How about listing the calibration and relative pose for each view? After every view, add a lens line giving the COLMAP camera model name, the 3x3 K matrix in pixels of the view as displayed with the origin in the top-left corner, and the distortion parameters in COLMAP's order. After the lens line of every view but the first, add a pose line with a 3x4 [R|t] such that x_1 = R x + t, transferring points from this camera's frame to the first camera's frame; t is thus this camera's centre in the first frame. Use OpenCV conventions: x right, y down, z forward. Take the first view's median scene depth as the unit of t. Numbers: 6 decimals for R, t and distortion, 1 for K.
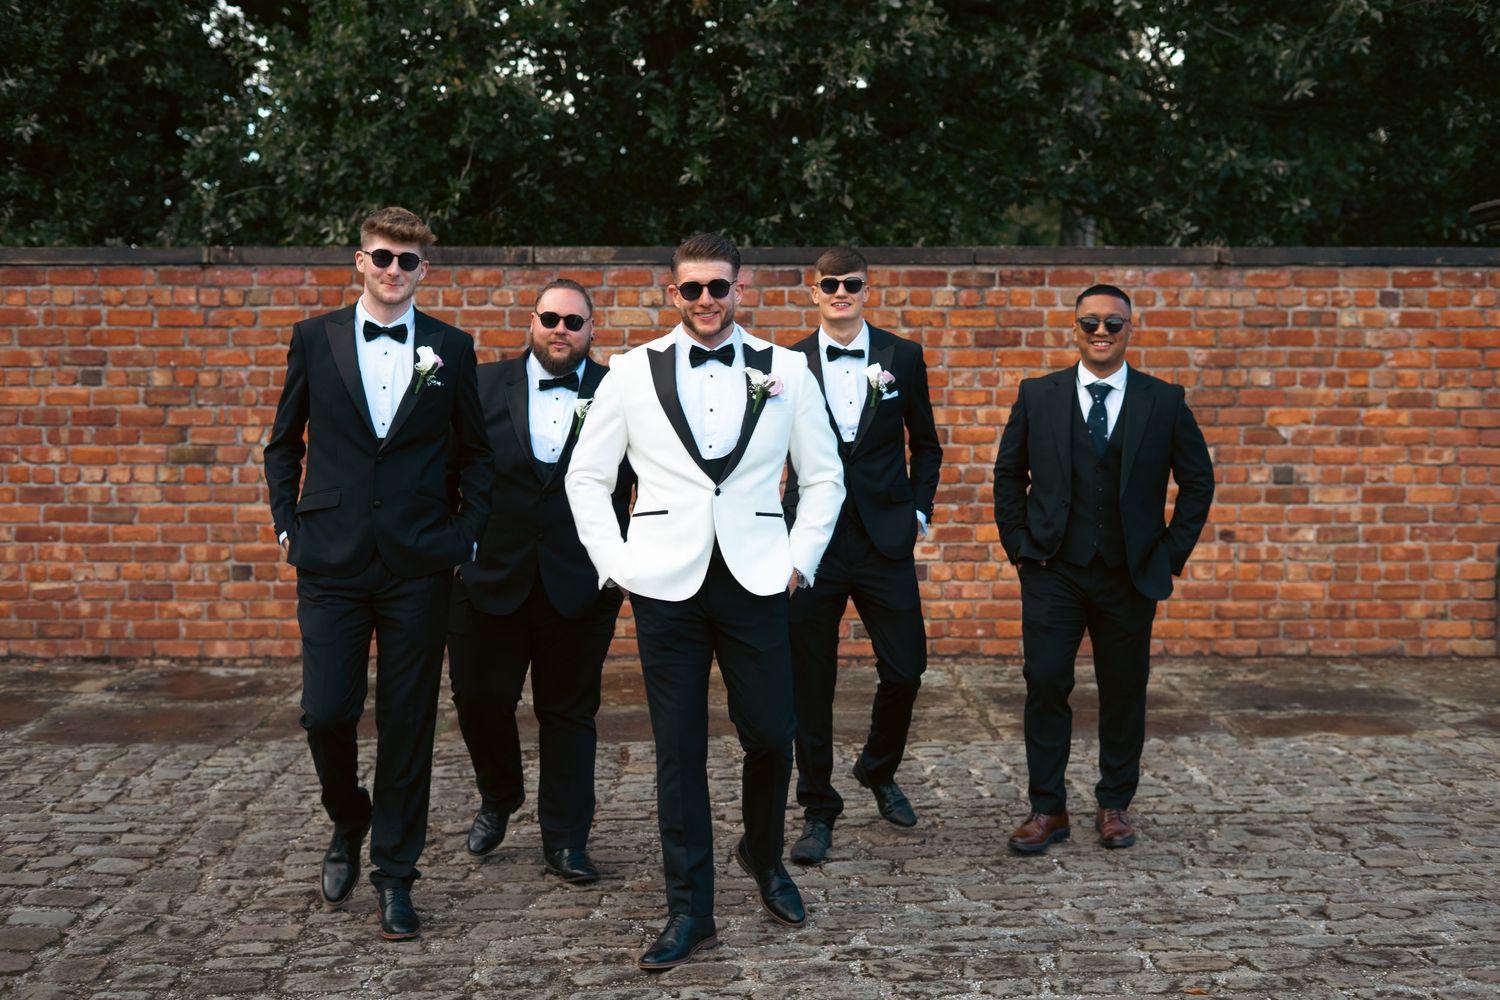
lens RADIAL K [[2147.4, 0, 750.0], [0, 2147.4, 500.0], [0, 0, 1]] dist [-0.018146, -0.012768]
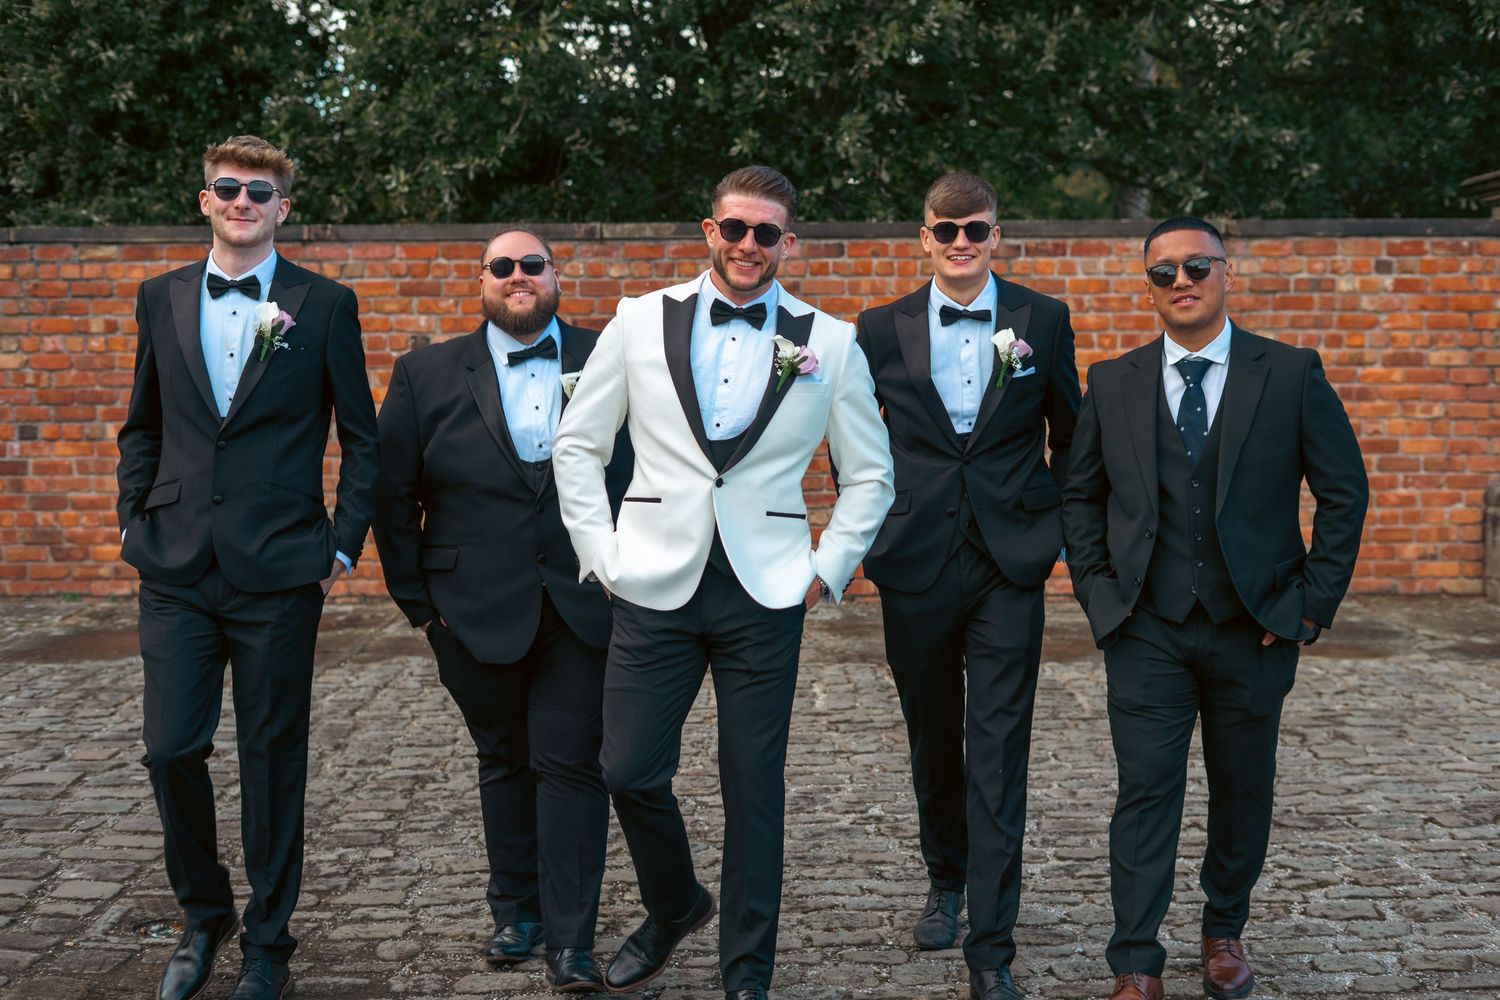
lens RADIAL K [[2147.4, 0, 750.0], [0, 2147.4, 500.0], [0, 0, 1]] dist [-0.018146, -0.012768]
pose [[0.999478, -0.002100, -0.032230, 0.013428], [0.002575, 0.999889, 0.014693, 0.010218], [0.032196, -0.014768, 0.999372, -0.128210]]
